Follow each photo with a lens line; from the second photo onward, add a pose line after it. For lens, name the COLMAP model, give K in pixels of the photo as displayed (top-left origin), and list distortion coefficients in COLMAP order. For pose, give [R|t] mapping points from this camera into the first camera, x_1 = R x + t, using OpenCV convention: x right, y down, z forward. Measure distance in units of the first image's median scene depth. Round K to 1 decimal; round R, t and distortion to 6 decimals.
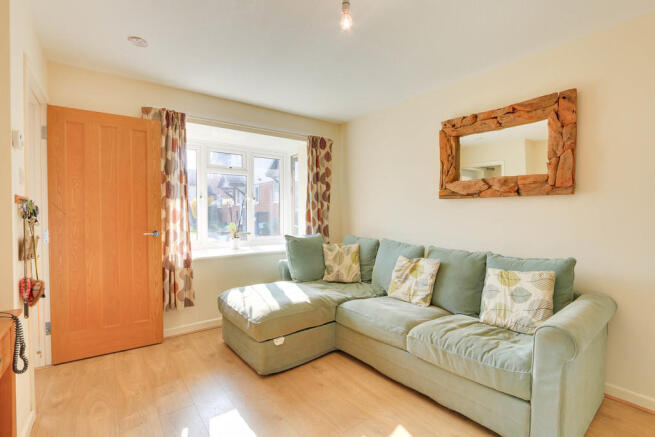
lens RADIAL K [[307.8, 0, 328.8], [0, 307.8, 218.7], [0, 0, 1]] dist [-0.011079, 0.000795]
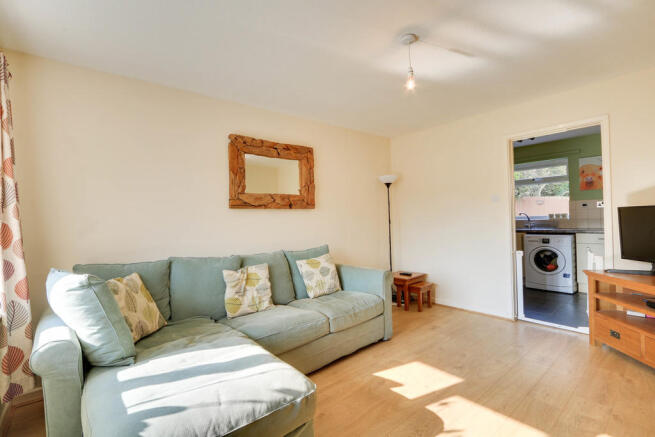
lens RADIAL K [[307.8, 0, 324.9], [0, 307.8, 216.9], [0, 0, 1]] dist [-0.011079, 0.000795]
pose [[-0.061600, -0.000877, 0.998101, -0.772827], [0.038649, 0.999248, 0.003263, -0.031409], [-0.997352, 0.038776, -0.061519, 0.859588]]
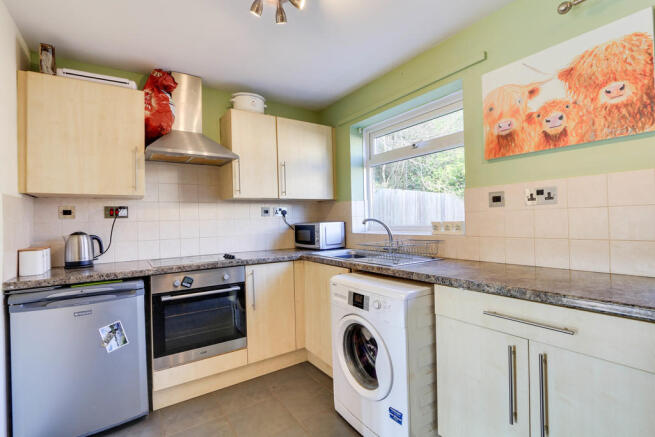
lens RADIAL K [[307.8, 0, 329.9], [0, 307.8, 217.8], [0, 0, 1]] dist [-0.011079, 0.000795]
pose [[0.052846, 0.005619, 0.998587, 0.320022], [0.034938, 0.999362, -0.007472, -0.002335], [-0.997991, 0.035283, 0.052616, -0.543756]]
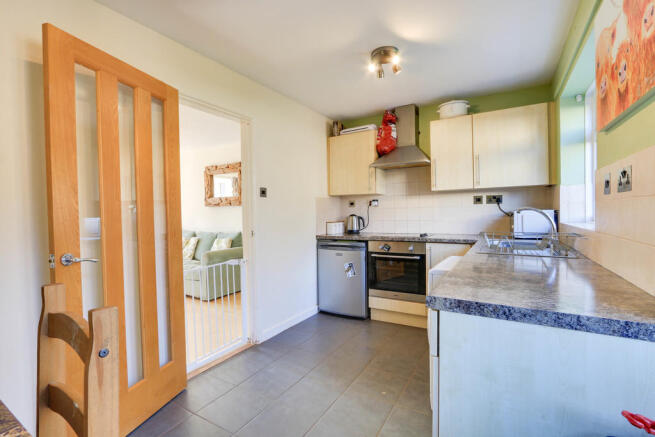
lens RADIAL K [[307.8, 0, 328.0], [0, 307.8, 217.4], [0, 0, 1]] dist [-0.011079, 0.000795]
pose [[0.928568, -0.024781, 0.370334, 0.412688], [0.023082, 0.999693, 0.009019, 0.004421], [-0.370444, 0.000173, 0.928855, -1.218887]]
